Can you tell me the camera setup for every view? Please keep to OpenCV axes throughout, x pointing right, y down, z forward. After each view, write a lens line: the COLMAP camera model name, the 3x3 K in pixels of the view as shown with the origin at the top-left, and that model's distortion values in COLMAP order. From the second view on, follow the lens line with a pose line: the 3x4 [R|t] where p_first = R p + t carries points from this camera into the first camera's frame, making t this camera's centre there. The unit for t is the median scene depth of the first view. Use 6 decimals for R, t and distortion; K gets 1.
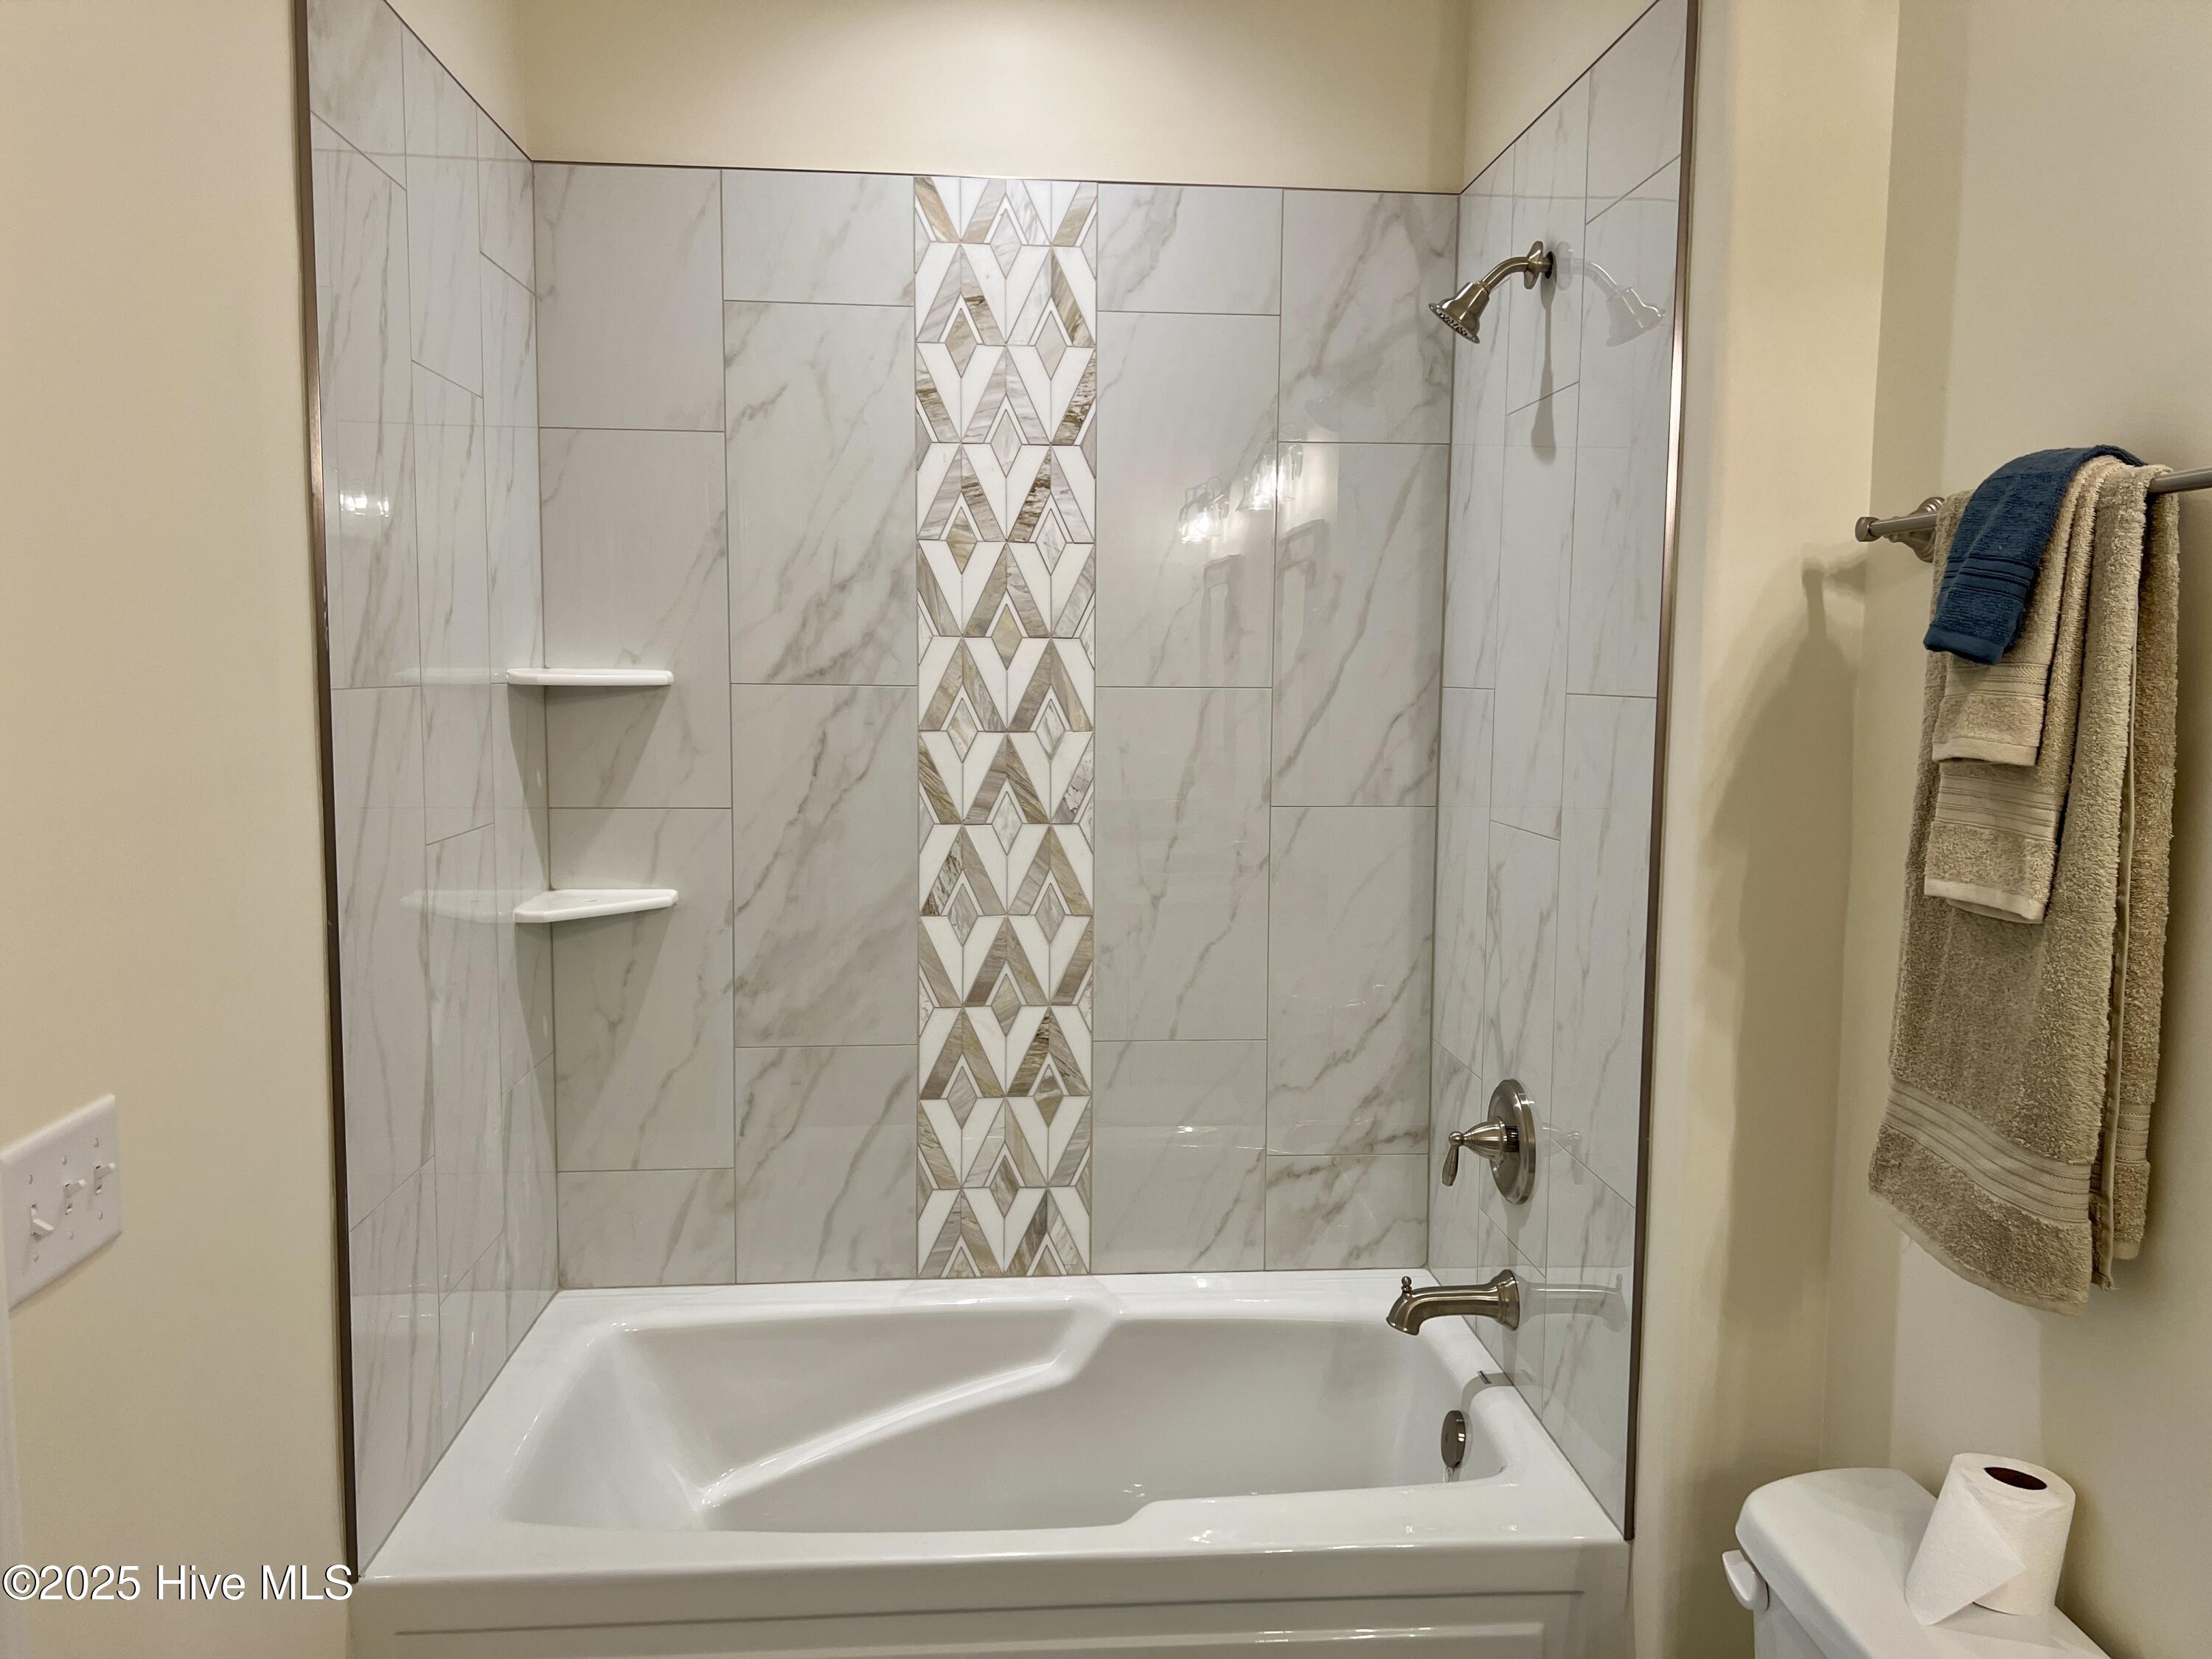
lens RADIAL K [[1662.1, 0, 1125.9], [0, 1662.1, 839.2], [0, 0, 1]] dist [0.047500, -0.054794]
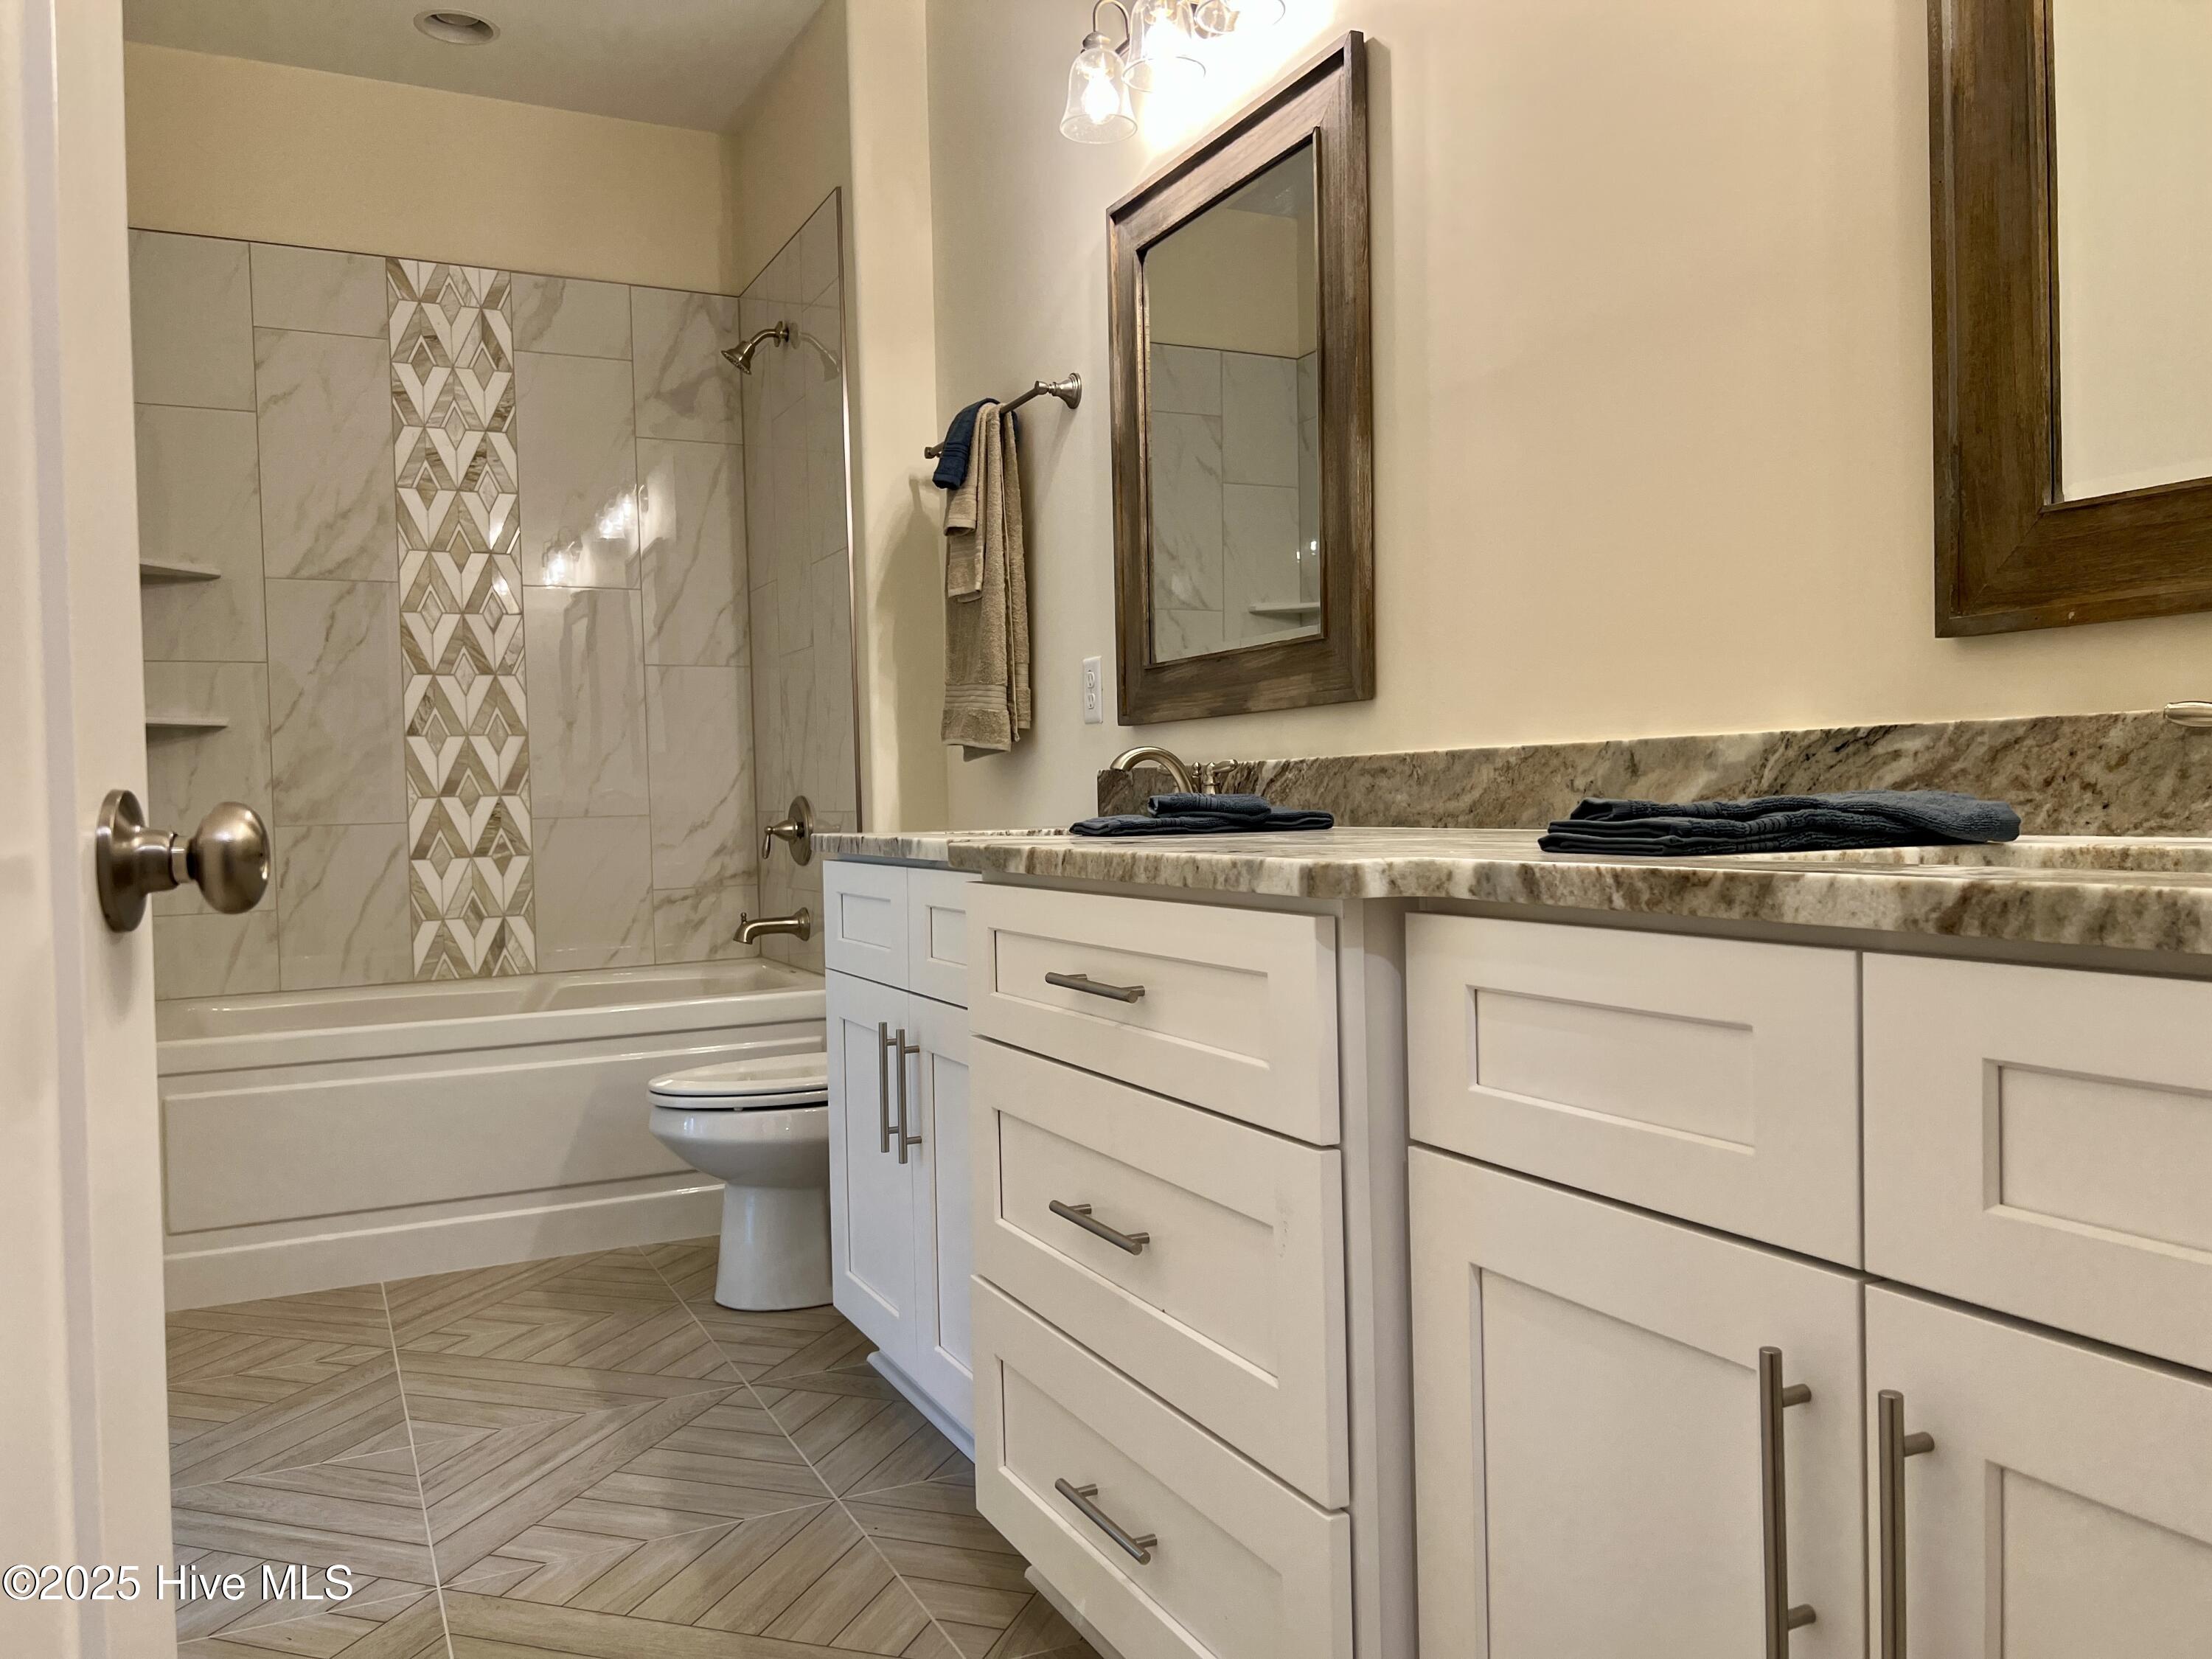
lens RADIAL K [[1662.1, 0, 1104.6], [0, 1662.1, 827.1], [0, 0, 1]] dist [0.047500, -0.054794]
pose [[0.931065, -0.044619, 0.362114, -0.088665], [0.073633, 0.995051, -0.066716, 0.280237], [-0.357345, 0.088781, 0.929743, -0.636097]]
